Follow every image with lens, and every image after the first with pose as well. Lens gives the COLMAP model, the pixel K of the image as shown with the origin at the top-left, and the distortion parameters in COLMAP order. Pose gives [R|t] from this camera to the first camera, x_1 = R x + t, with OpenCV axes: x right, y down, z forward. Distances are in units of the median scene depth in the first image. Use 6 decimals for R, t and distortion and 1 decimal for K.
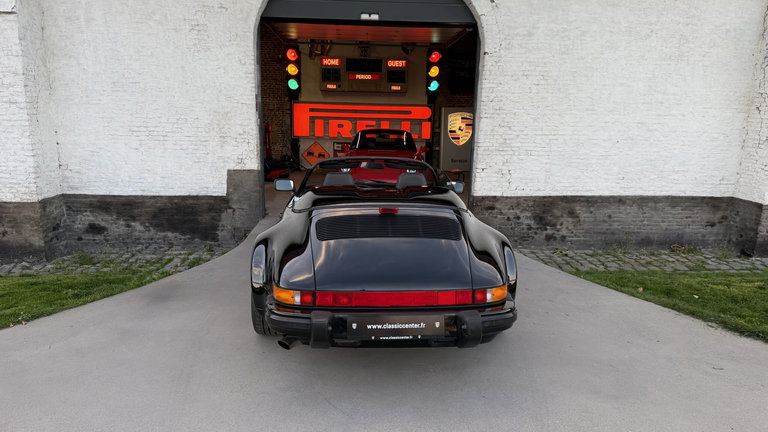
lens RADIAL K [[524.7, 0, 381.7], [0, 524.7, 218.5], [0, 0, 1]] dist [0.102343, -0.148074]
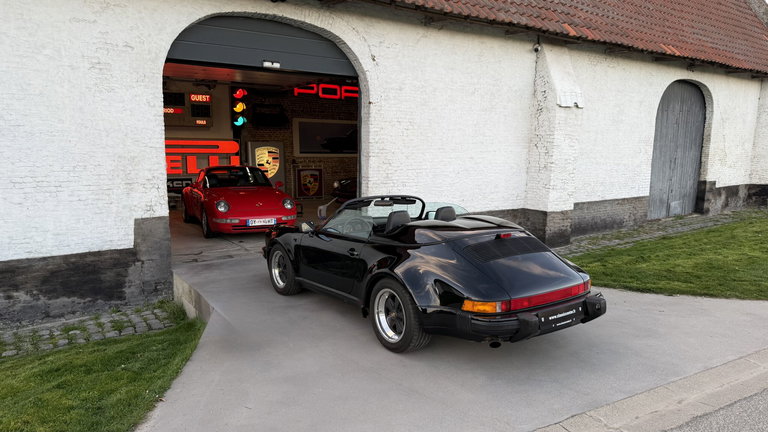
lens RADIAL K [[524.7, 0, 381.7], [0, 524.7, 218.5], [0, 0, 1]] dist [0.102343, -0.148074]
pose [[0.858147, -0.083522, 0.506565, -0.388405], [0.108740, 0.993862, -0.020344, -0.027809], [-0.501757, 0.072543, 0.861961, -0.004572]]
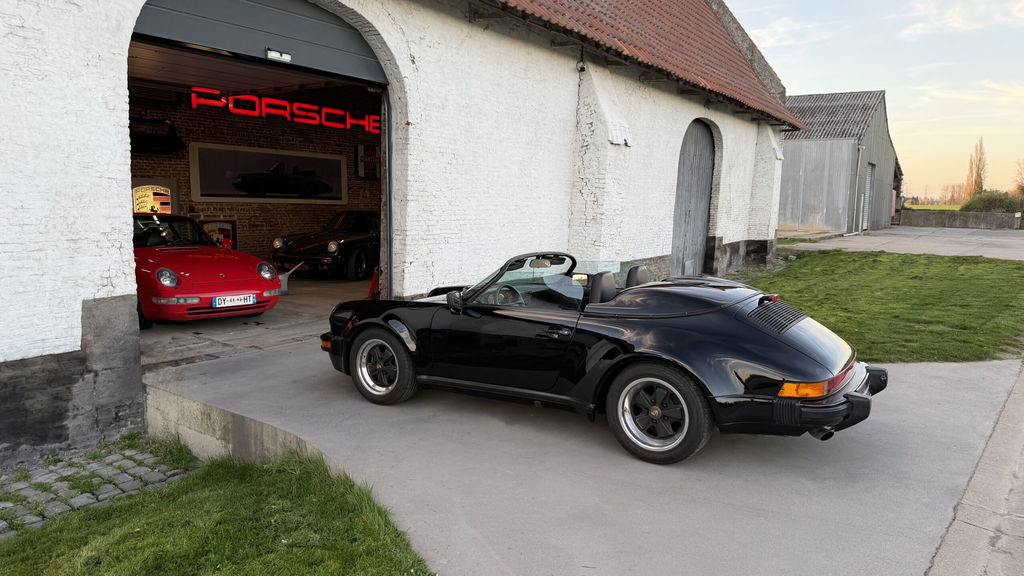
lens RADIAL K [[703.3, 0, 504.9], [0, 703.3, 298.1], [0, 0, 1]] dist [0.074762, -0.081537]
pose [[0.610805, -0.116133, 0.783218, -0.590820], [0.141031, 0.989324, 0.036708, -0.060685], [-0.779119, 0.088036, 0.620663, 0.219386]]
